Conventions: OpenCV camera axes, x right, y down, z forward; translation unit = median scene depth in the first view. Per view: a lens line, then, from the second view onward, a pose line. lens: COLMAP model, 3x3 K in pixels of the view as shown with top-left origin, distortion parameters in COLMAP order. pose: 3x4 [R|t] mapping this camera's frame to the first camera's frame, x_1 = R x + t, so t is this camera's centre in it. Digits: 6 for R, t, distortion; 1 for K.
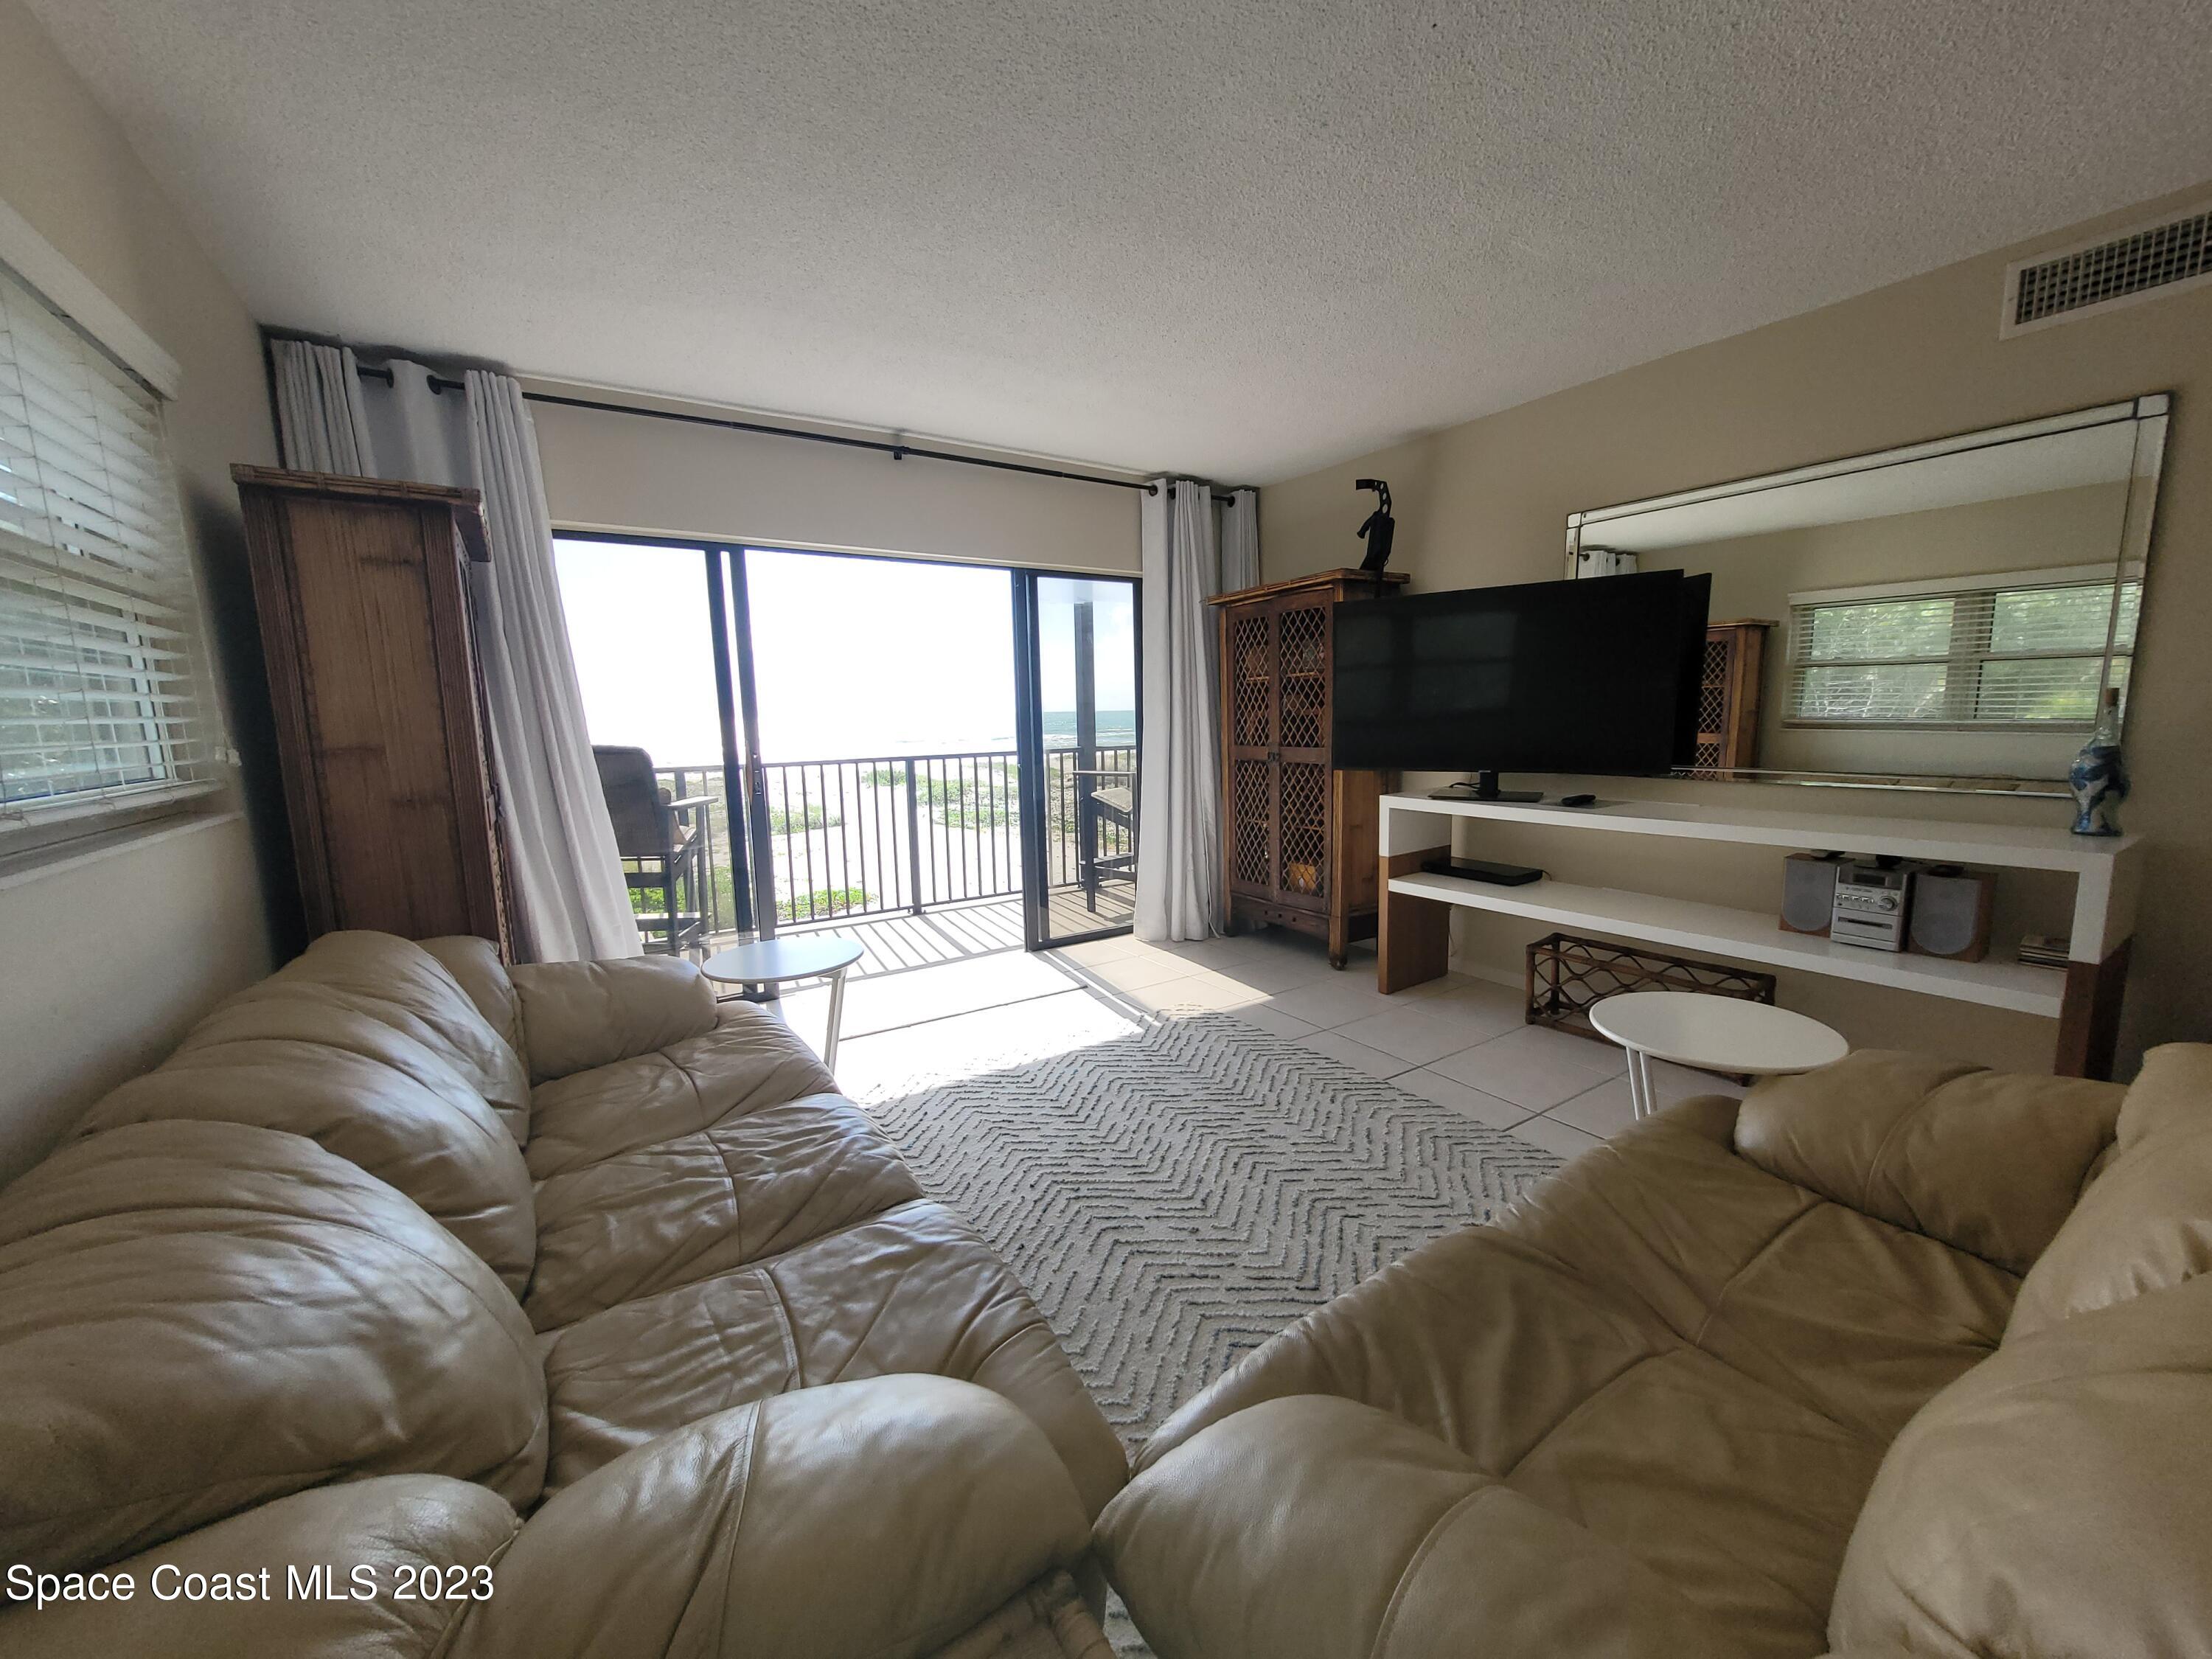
lens RADIAL K [[863.8, 0, 1119.8], [0, 863.8, 840.8], [0, 0, 1]] dist [-0.002165, -0.000221]
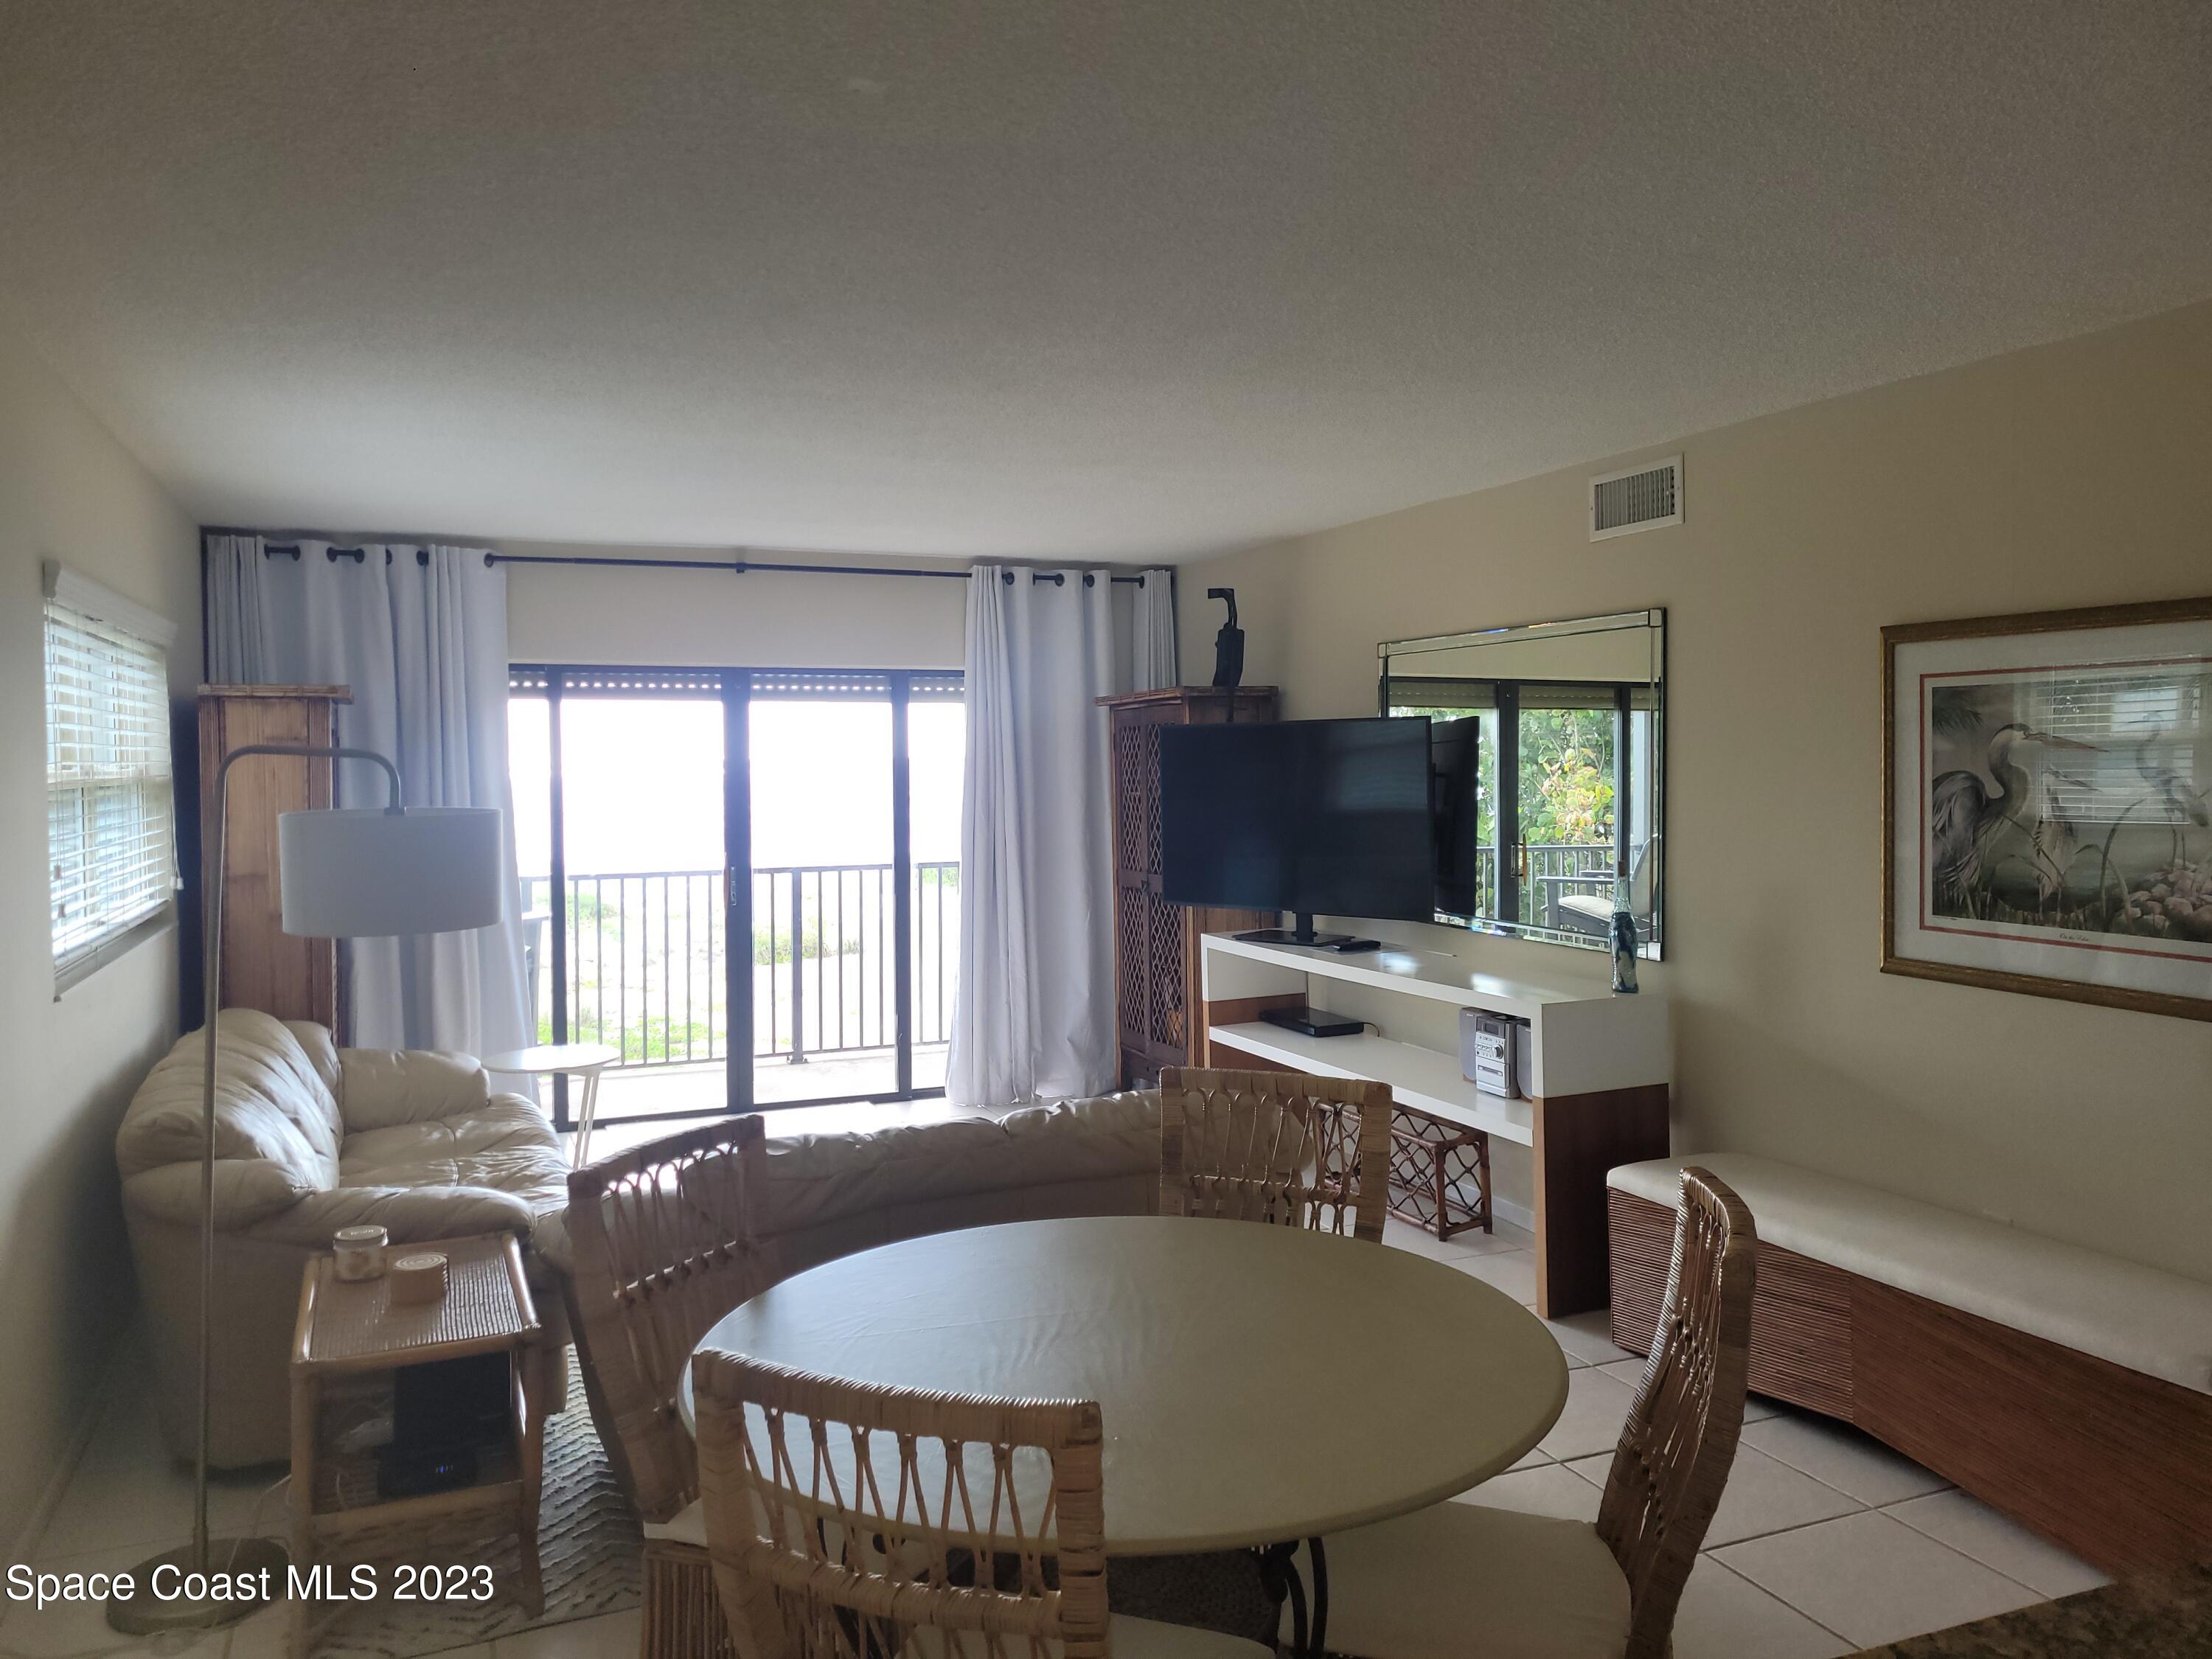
lens RADIAL K [[1651.6, 0, 1104.5], [0, 1651.6, 816.7], [0, 0, 1]] dist [-0.002018, -0.005103]
pose [[0.981755, 0.017556, -0.189340, 0.529719], [-0.037915, 0.993807, -0.104447, 0.010480], [0.186334, 0.109720, 0.976341, -0.743172]]
